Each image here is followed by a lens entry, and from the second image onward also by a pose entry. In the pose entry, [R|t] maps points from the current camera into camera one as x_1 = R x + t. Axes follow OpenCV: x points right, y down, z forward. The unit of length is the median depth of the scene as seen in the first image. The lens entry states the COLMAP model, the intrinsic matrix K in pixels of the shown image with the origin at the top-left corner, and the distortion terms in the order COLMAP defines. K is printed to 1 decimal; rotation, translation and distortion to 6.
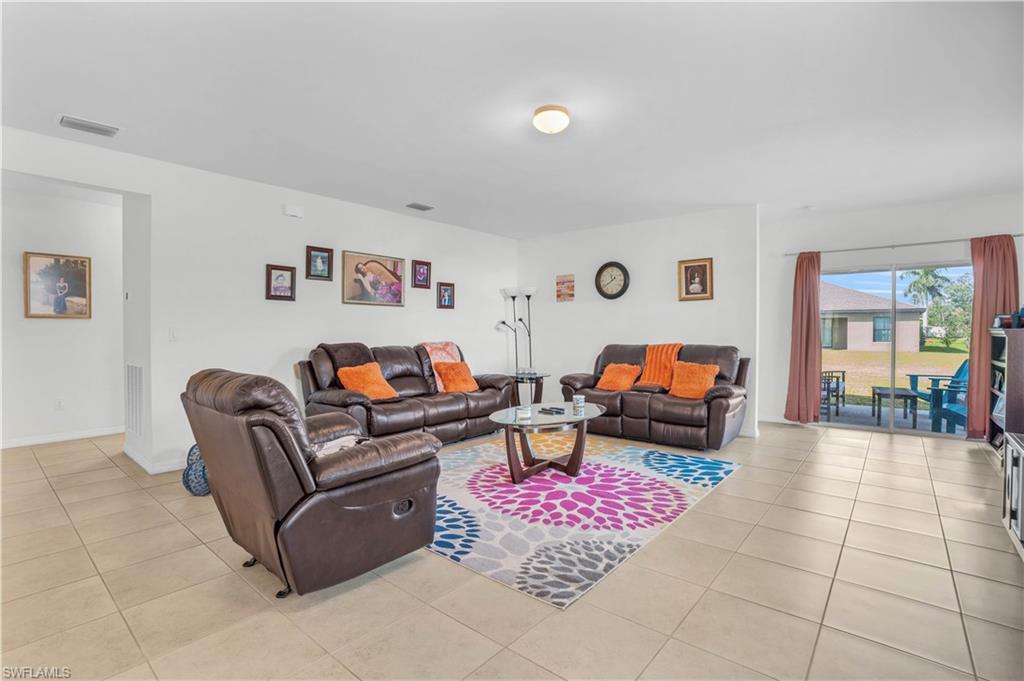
lens RADIAL K [[474.6, 0, 513.7], [0, 474.6, 337.6], [0, 0, 1]] dist [-0.053965, 0.011265]
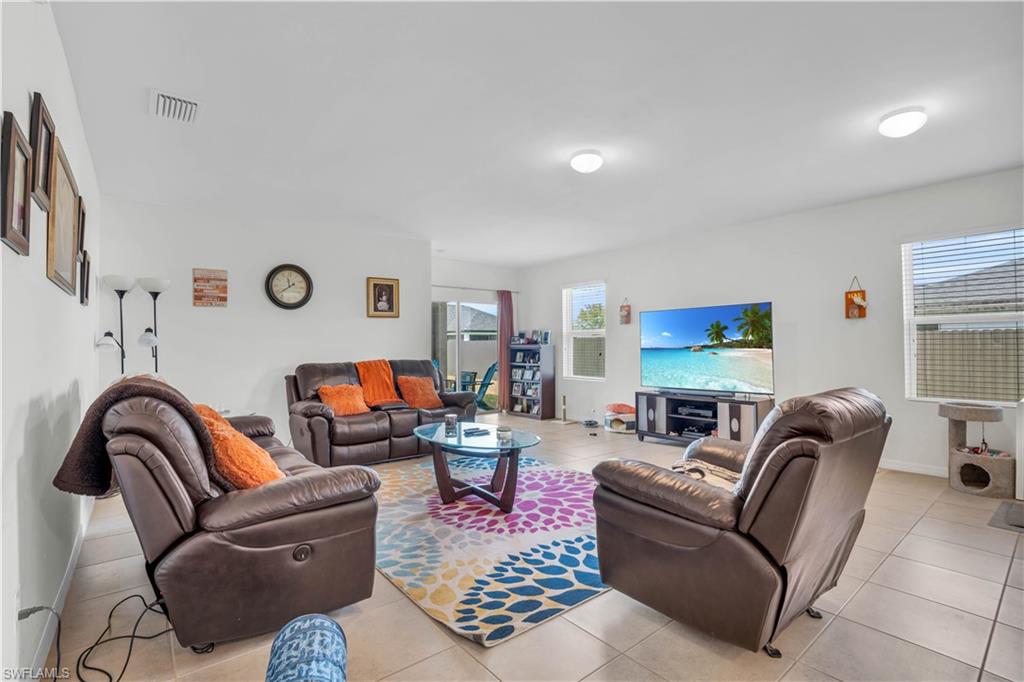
lens RADIAL K [[474.6, 0, 508.3], [0, 474.6, 341.8], [0, 0, 1]] dist [-0.053965, 0.011265]
pose [[0.203923, 0.006497, 0.978965, -0.592083], [0.021363, 0.999710, -0.011085, -0.008841], [-0.978754, 0.023174, 0.203725, 0.532154]]
